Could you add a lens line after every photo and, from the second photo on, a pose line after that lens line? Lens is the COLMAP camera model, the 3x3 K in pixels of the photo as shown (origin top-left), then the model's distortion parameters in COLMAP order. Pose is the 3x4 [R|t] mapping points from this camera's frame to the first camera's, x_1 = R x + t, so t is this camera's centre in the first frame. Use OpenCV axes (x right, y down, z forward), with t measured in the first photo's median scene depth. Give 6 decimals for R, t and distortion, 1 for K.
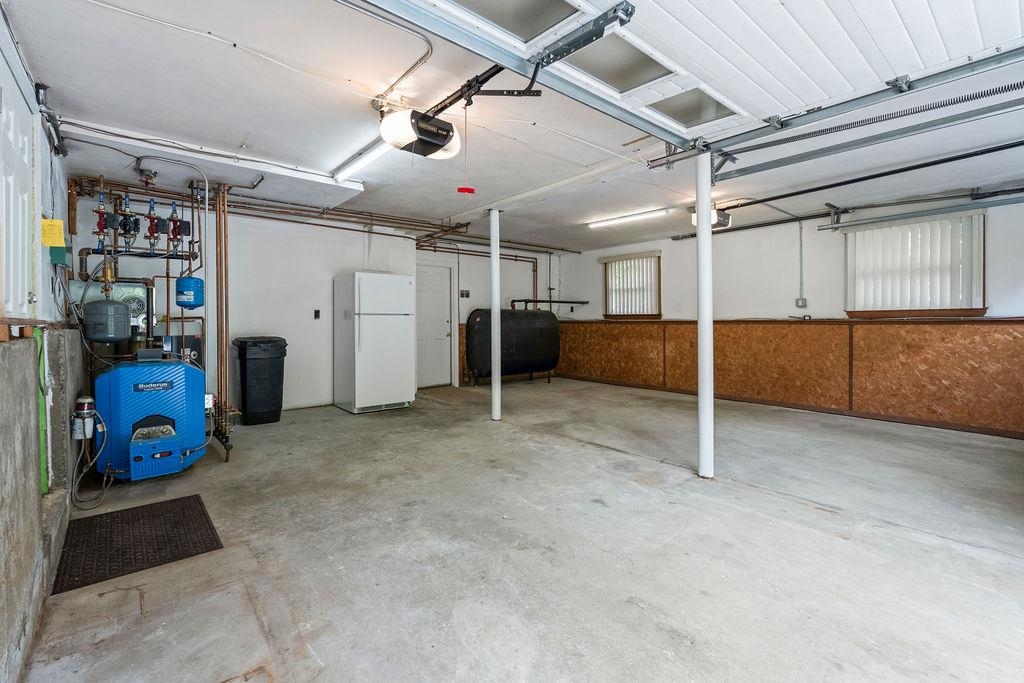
lens RADIAL K [[450.9, 0, 510.8], [0, 450.9, 336.0], [0, 0, 1]] dist [-0.002064, -0.000196]
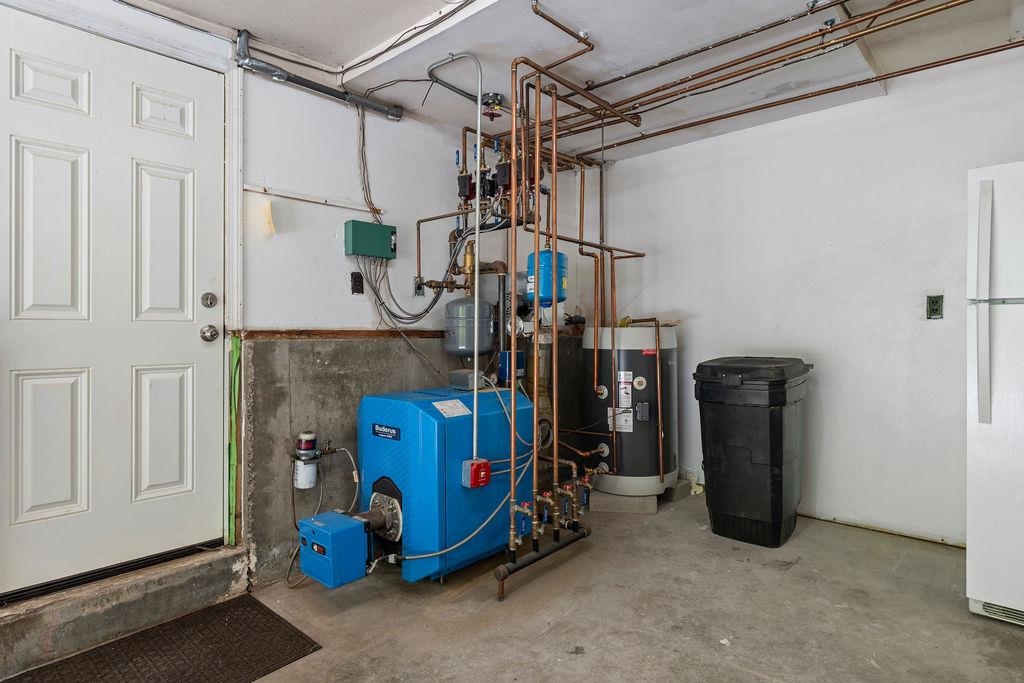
lens RADIAL K [[554.4, 0, 512.1], [0, 554.4, 332.8], [0, 0, 1]] dist [-0.001050, -0.000090]
pose [[0.143821, 0.005933, -0.989586, -0.003994], [-0.026940, 0.999635, 0.002078, -0.027132], [0.989237, 0.026360, 0.143929, 0.932455]]
